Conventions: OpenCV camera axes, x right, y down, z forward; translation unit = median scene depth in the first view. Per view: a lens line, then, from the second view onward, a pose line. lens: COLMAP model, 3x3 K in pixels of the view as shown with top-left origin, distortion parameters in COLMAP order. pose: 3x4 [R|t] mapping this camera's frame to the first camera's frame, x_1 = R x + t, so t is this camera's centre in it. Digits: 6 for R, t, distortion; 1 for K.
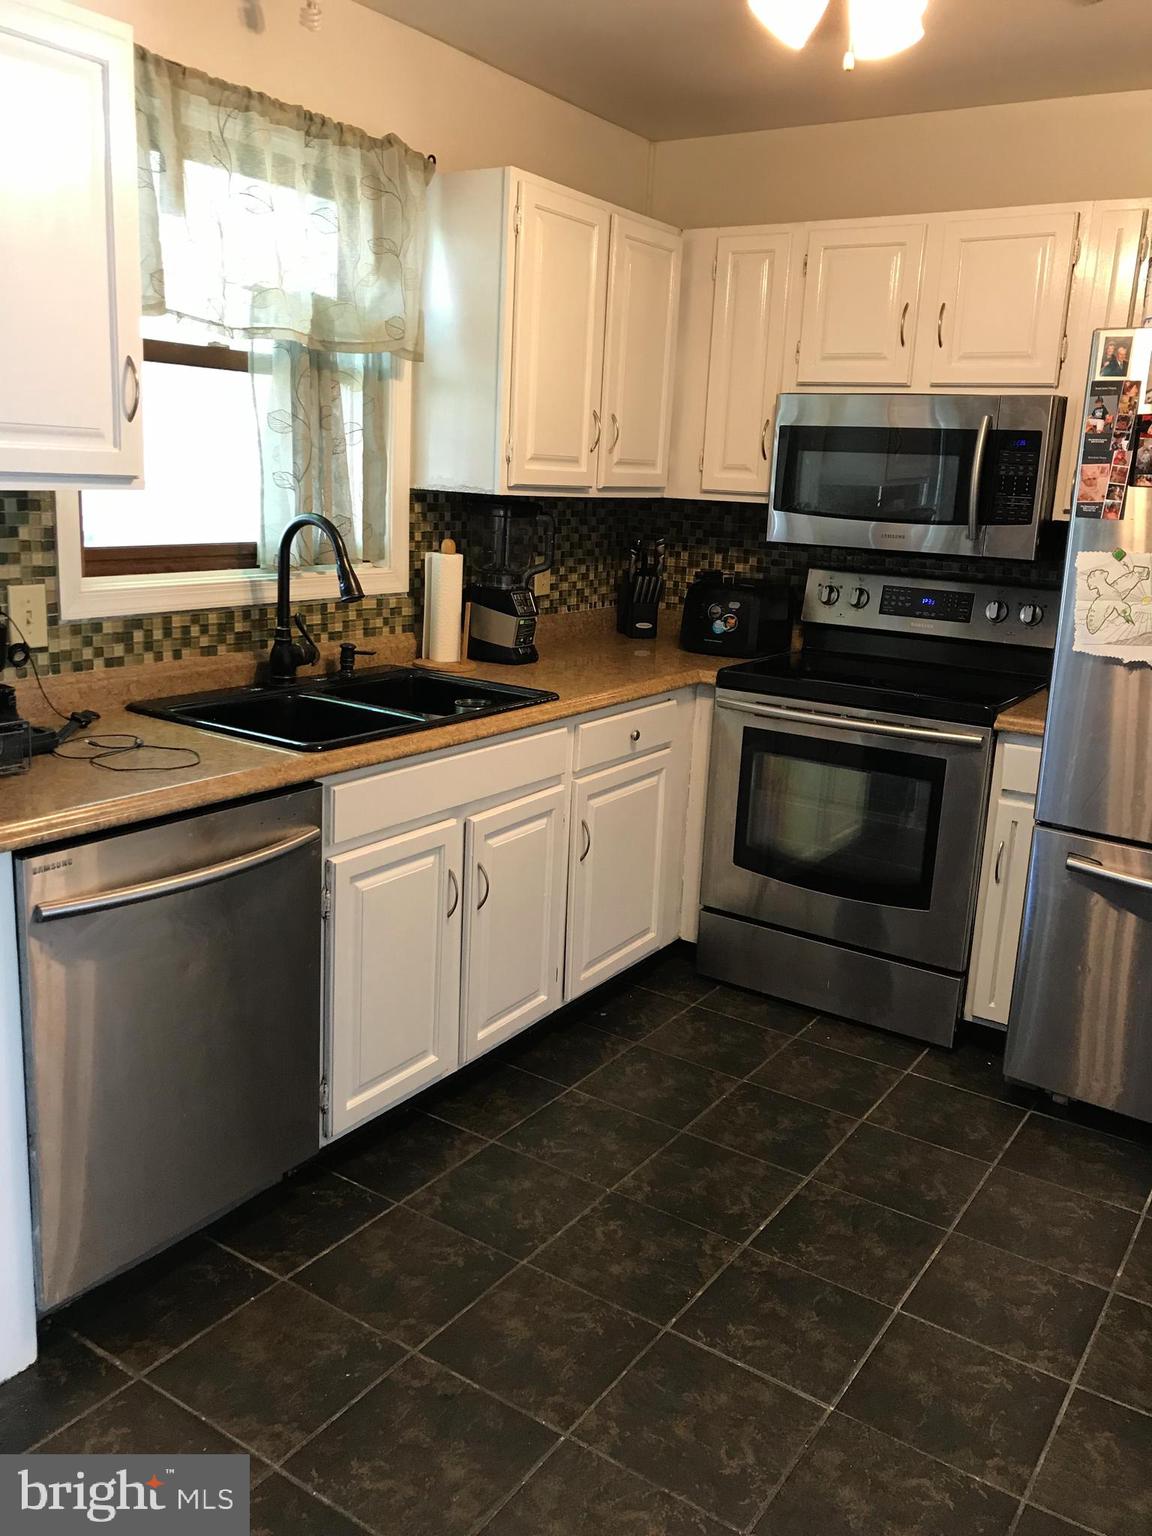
lens RADIAL K [[1262.8, 0, 576.0], [0, 1262.8, 768.0], [0, 0, 1]] dist [0.067744, -0.205160]
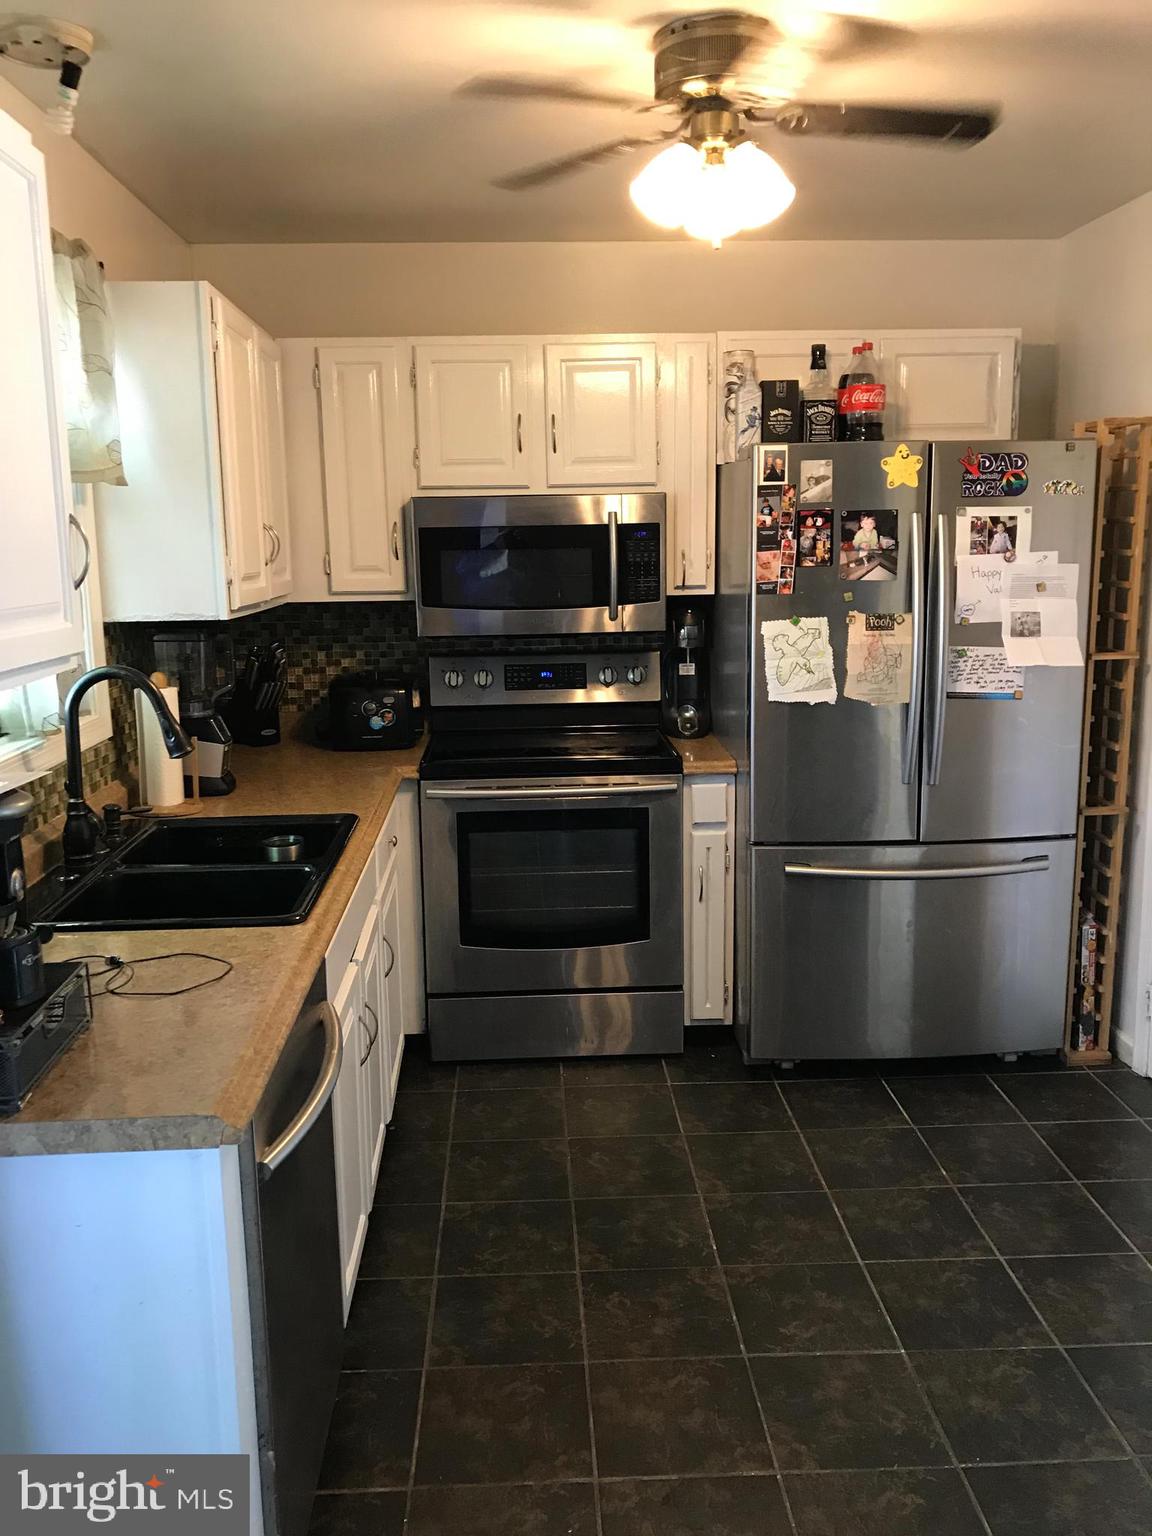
lens RADIAL K [[1268.9, 0, 576.0], [0, 1268.9, 768.0], [0, 0, 1]] dist [0.062156, -0.151566]
pose [[0.799651, -0.167873, 0.576521, -0.425274], [0.192203, 0.981169, 0.019109, -0.077389], [-0.568872, 0.095528, 0.816859, 0.090608]]
